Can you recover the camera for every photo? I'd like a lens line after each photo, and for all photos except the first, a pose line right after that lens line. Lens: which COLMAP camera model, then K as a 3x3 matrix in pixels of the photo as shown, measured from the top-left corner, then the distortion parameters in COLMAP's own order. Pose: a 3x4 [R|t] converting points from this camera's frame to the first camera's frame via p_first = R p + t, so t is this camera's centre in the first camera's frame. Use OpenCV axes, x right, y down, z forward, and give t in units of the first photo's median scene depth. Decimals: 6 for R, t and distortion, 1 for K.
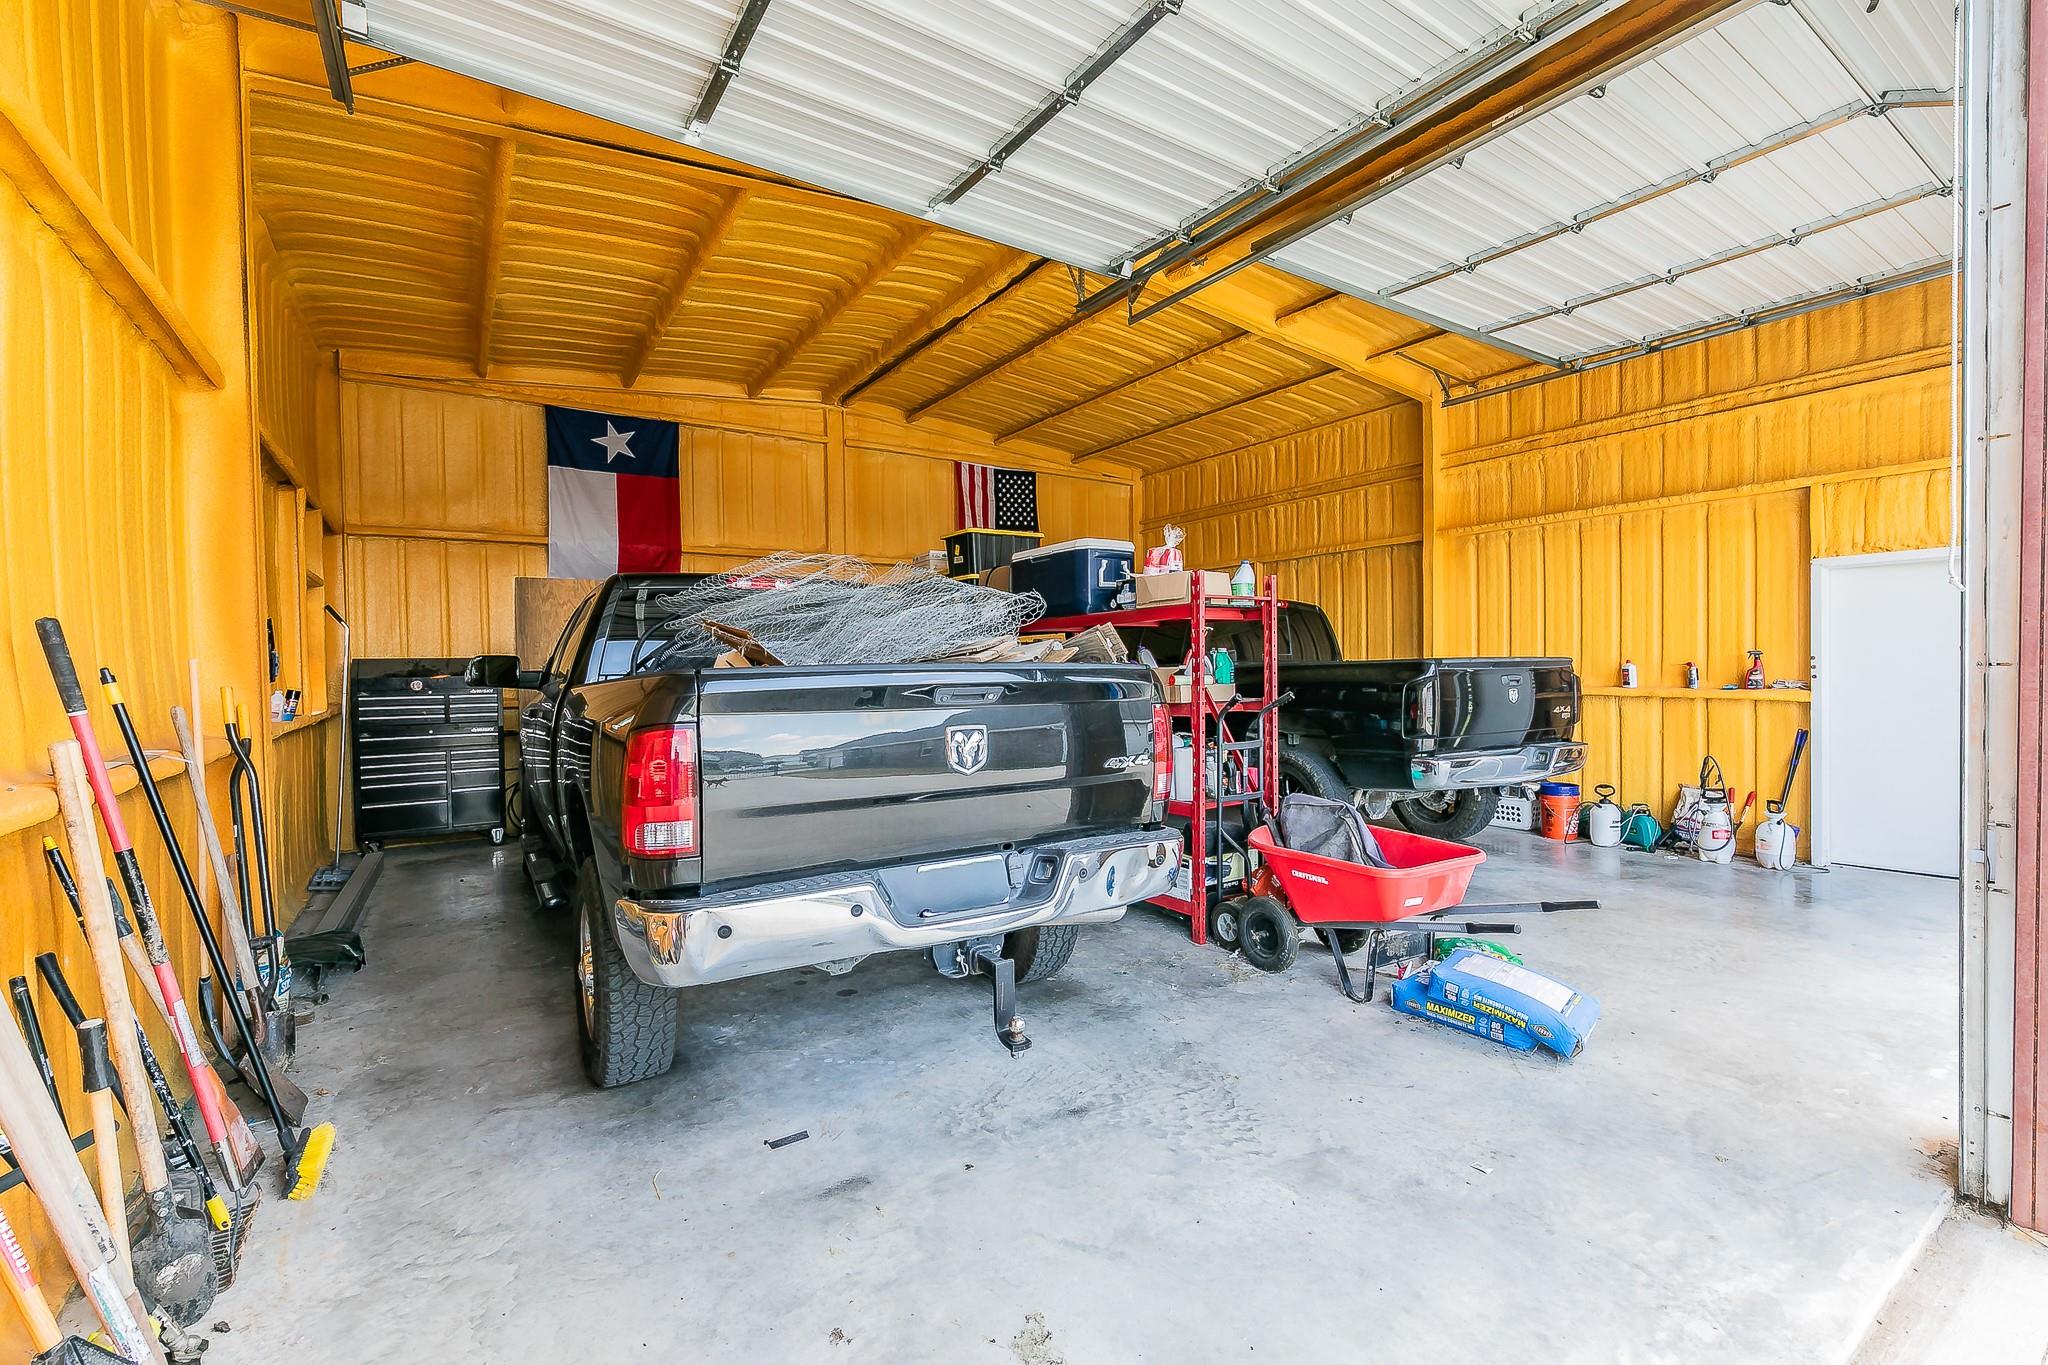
lens RADIAL K [[894.2, 0, 1022.9], [0, 894.2, 677.7], [0, 0, 1]] dist [-0.002813, 0.001485]
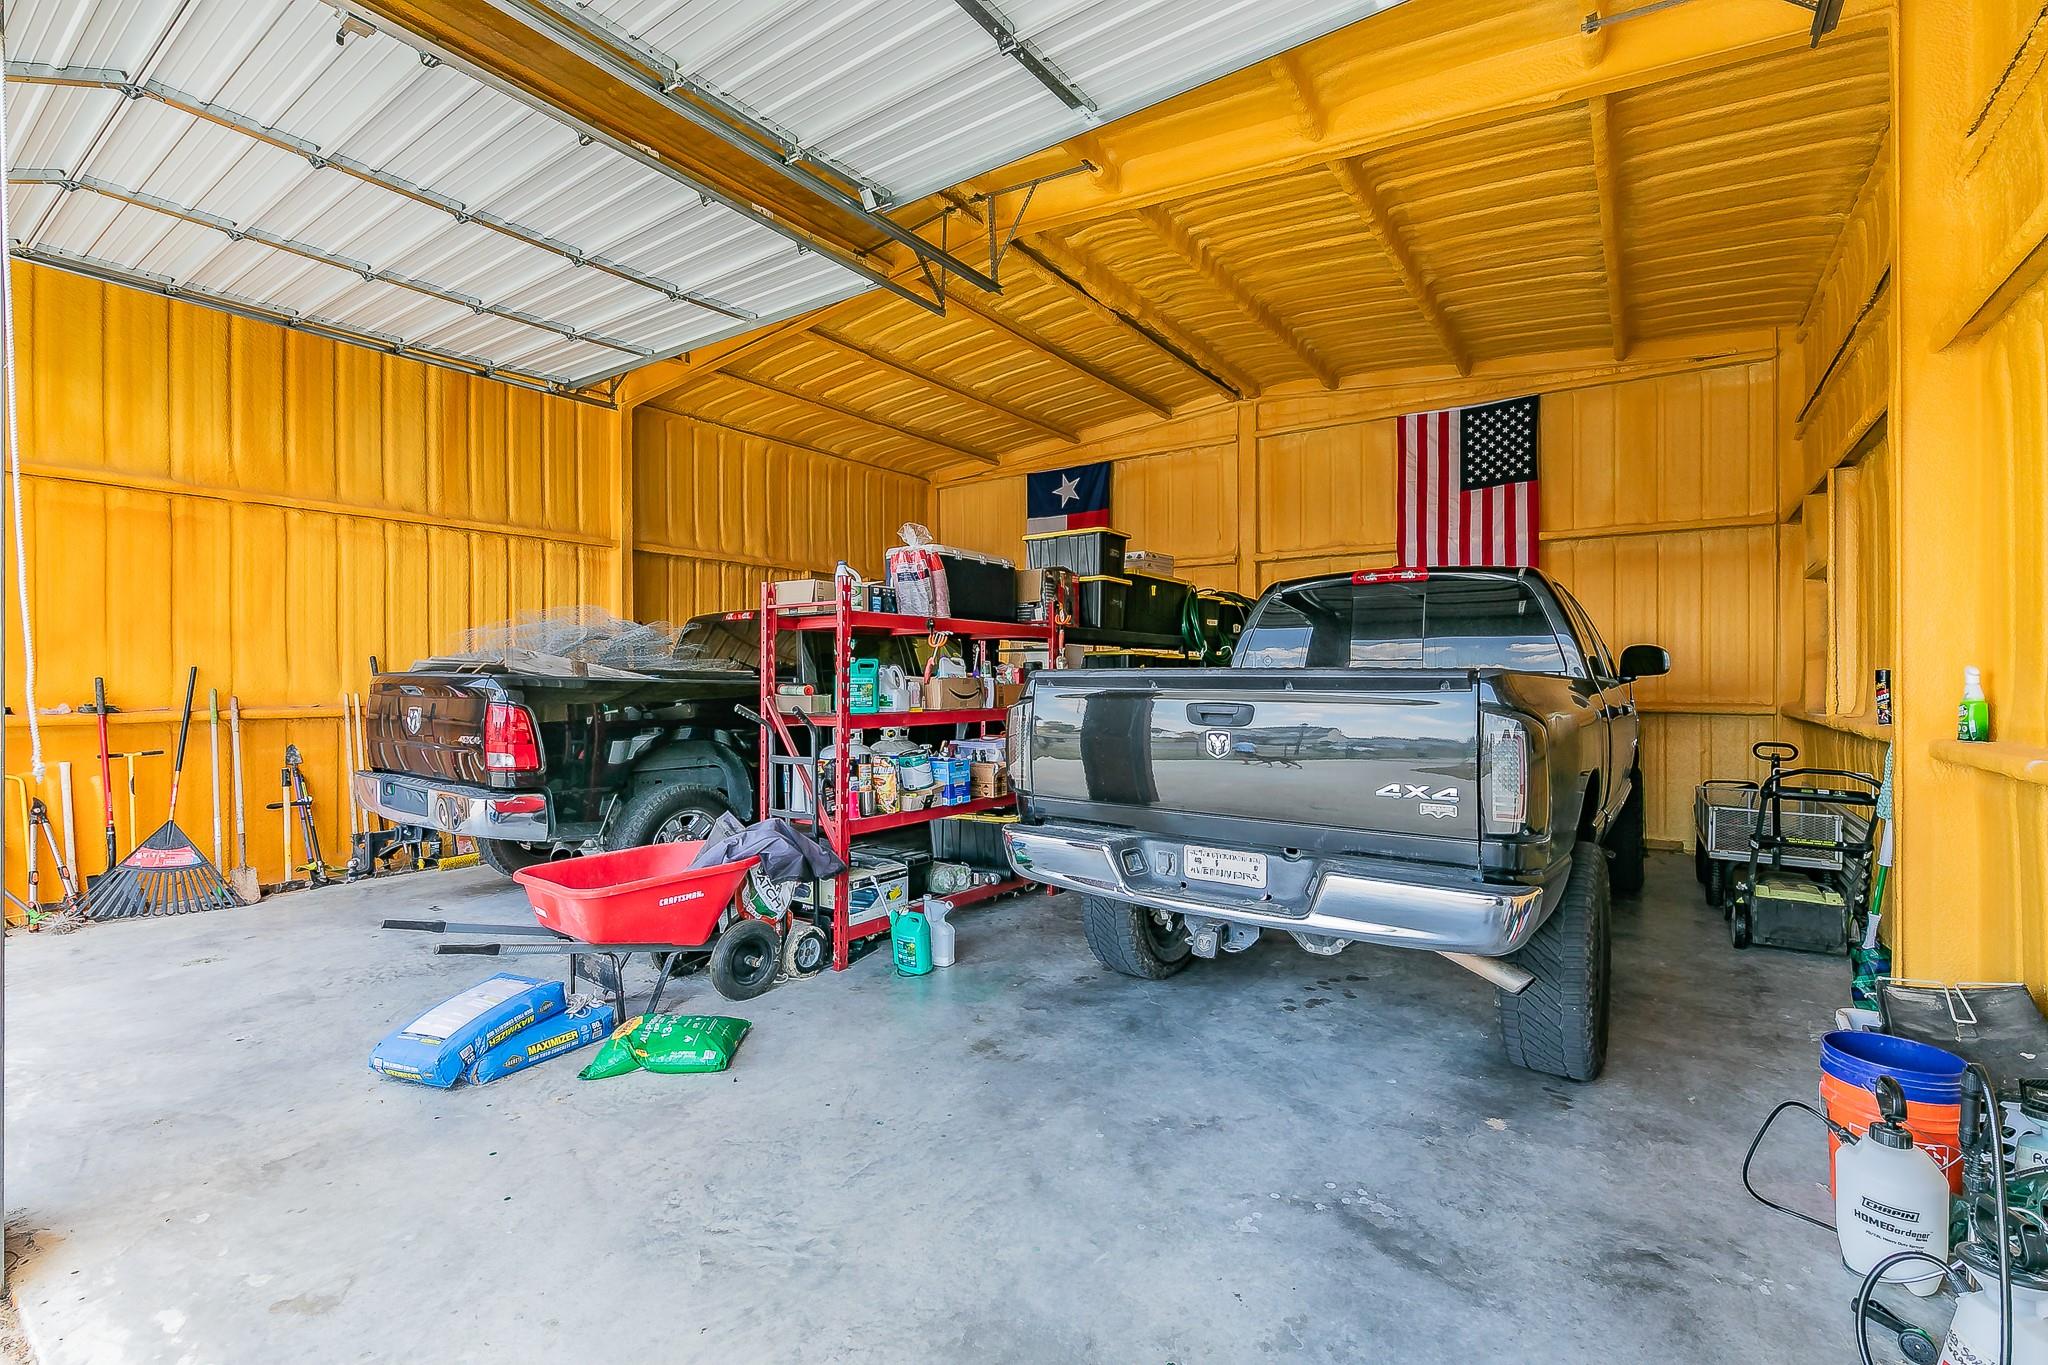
lens RADIAL K [[894.2, 0, 1017.7], [0, 894.2, 680.7], [0, 0, 1]] dist [-0.002813, 0.001485]
pose [[0.354235, 0.019120, -0.934961, 0.682780], [-0.016376, 0.999764, 0.014240, -0.015699], [0.935013, 0.010266, 0.354465, 0.497043]]
